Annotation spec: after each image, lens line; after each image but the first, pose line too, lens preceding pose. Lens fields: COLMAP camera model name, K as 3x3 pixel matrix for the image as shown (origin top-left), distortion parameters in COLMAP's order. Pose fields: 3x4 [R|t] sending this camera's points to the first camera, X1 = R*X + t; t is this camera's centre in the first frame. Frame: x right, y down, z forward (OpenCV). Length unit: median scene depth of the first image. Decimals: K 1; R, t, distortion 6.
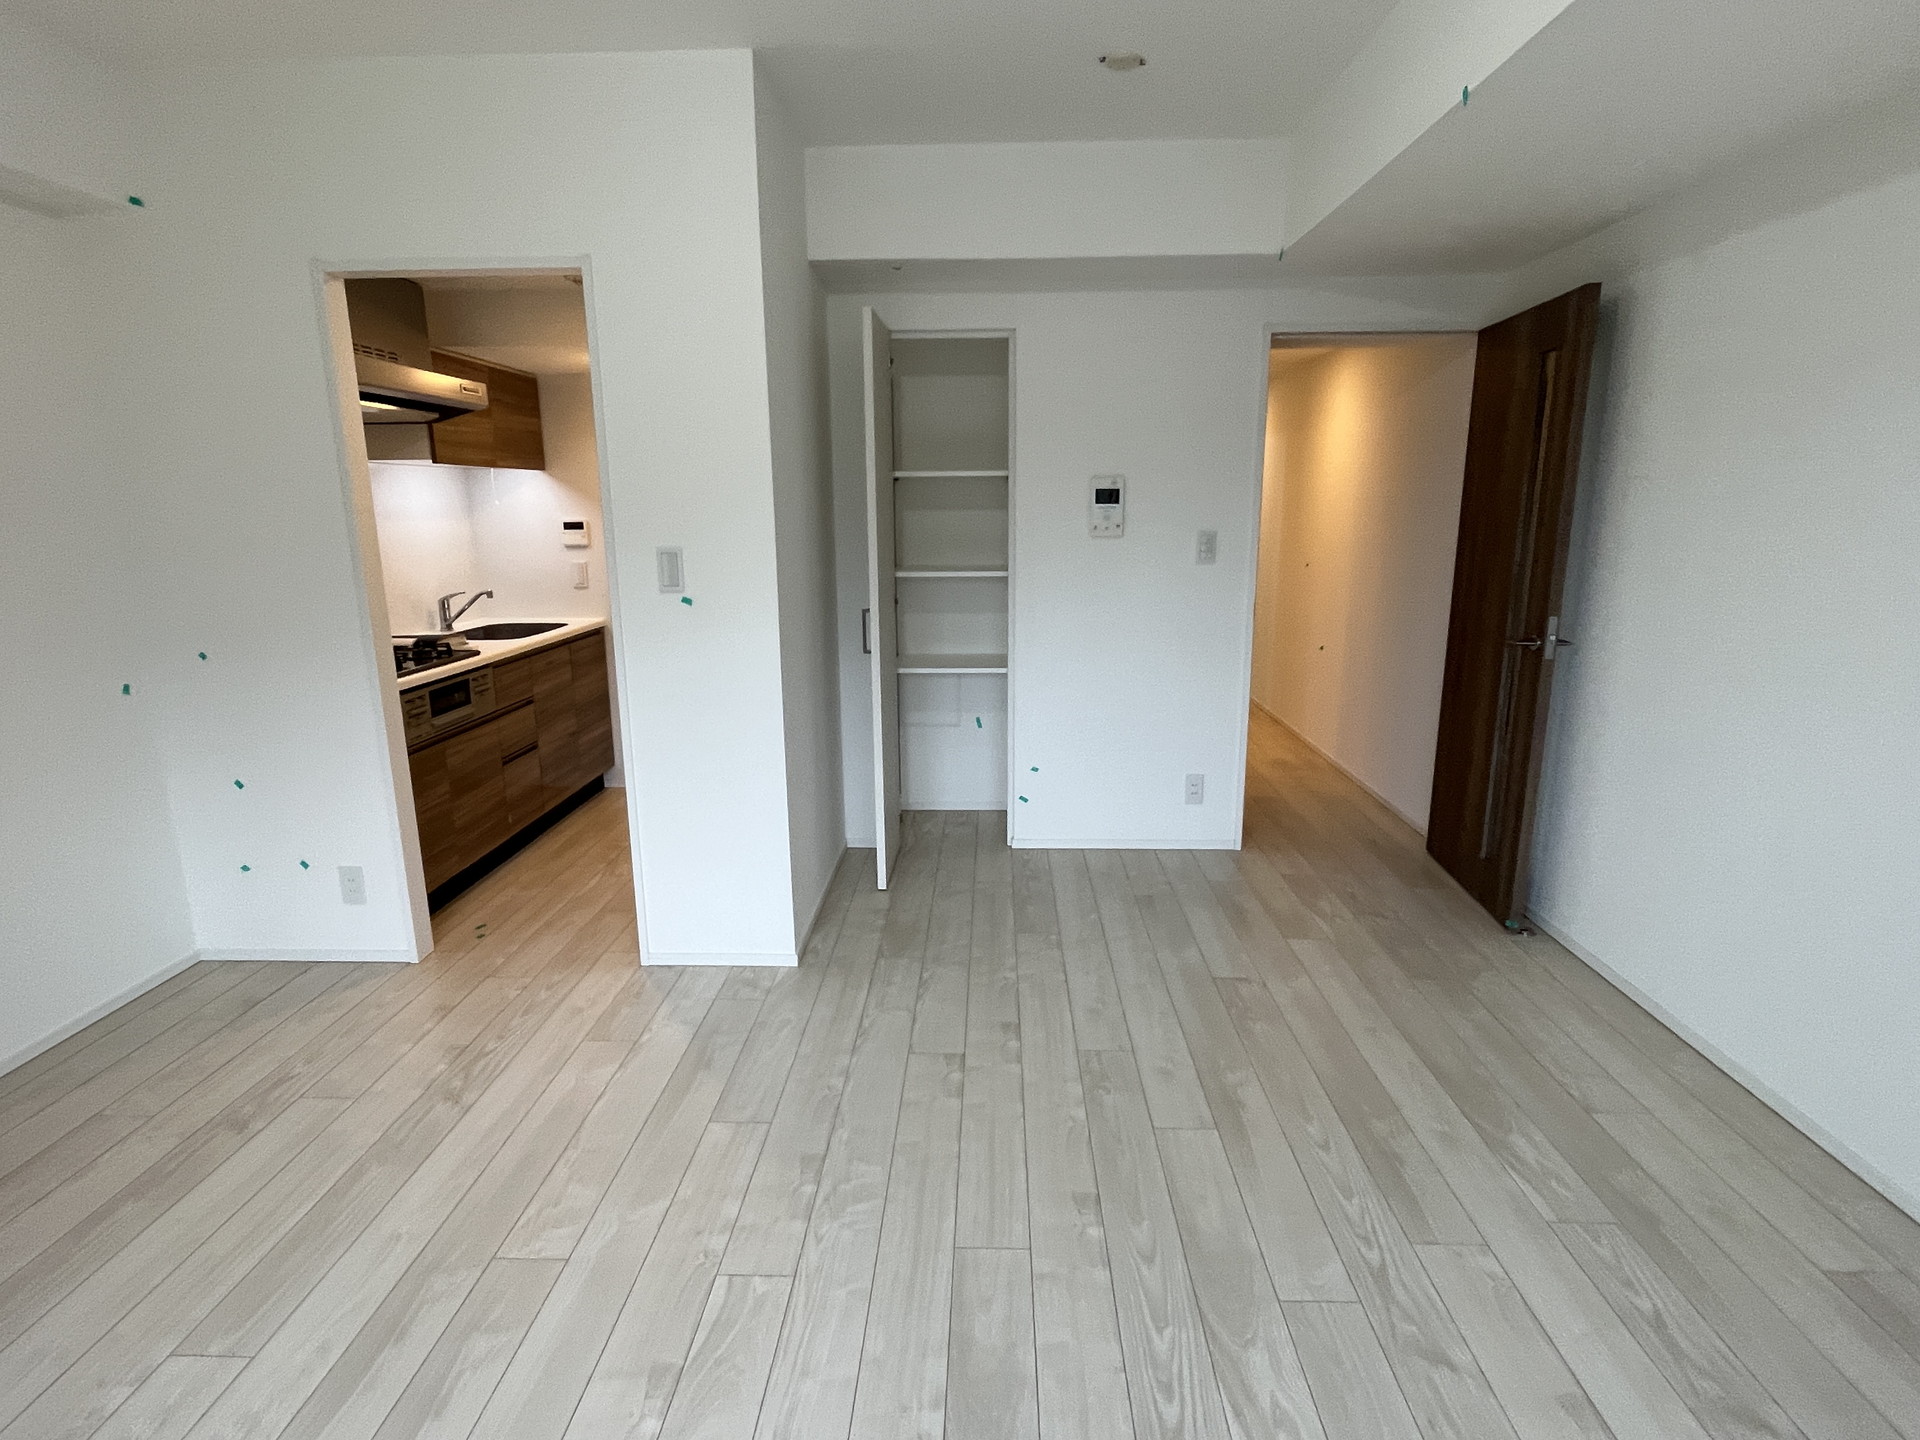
lens RADIAL K [[972.2, 0, 958.6], [0, 972.2, 716.9], [0, 0, 1]] dist [-0.002777, -0.000211]
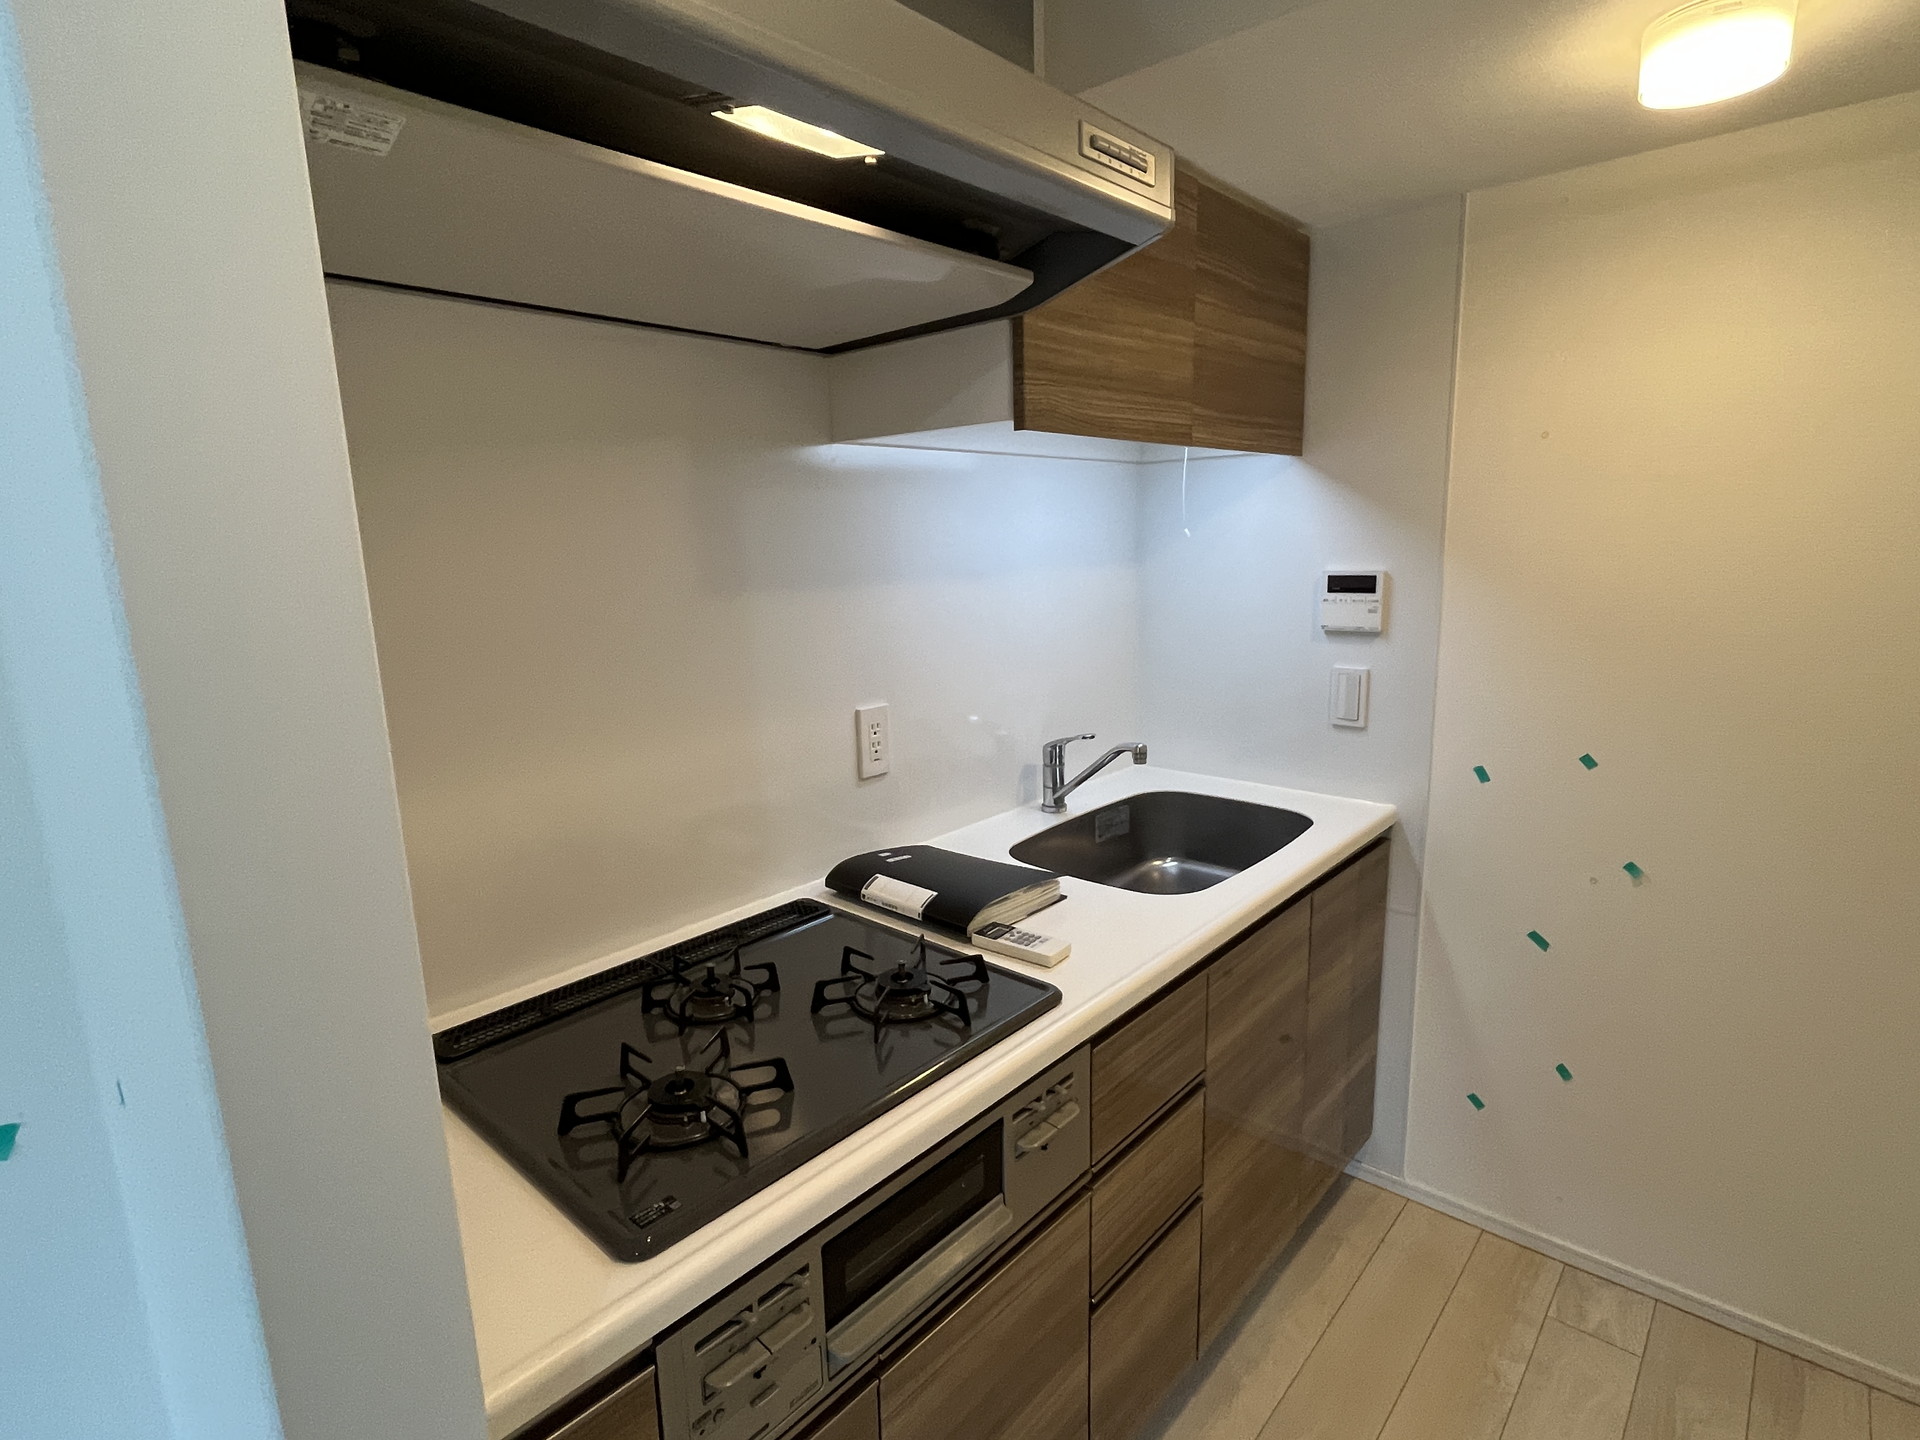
lens RADIAL K [[972.2, 0, 960.5], [0, 972.2, 719.3], [0, 0, 1]] dist [-0.002777, -0.000211]
pose [[0.768592, 0.103011, -0.631392, -0.272378], [-0.114581, 0.993158, 0.022553, -0.137595], [0.629395, 0.055011, 0.775136, 0.609637]]
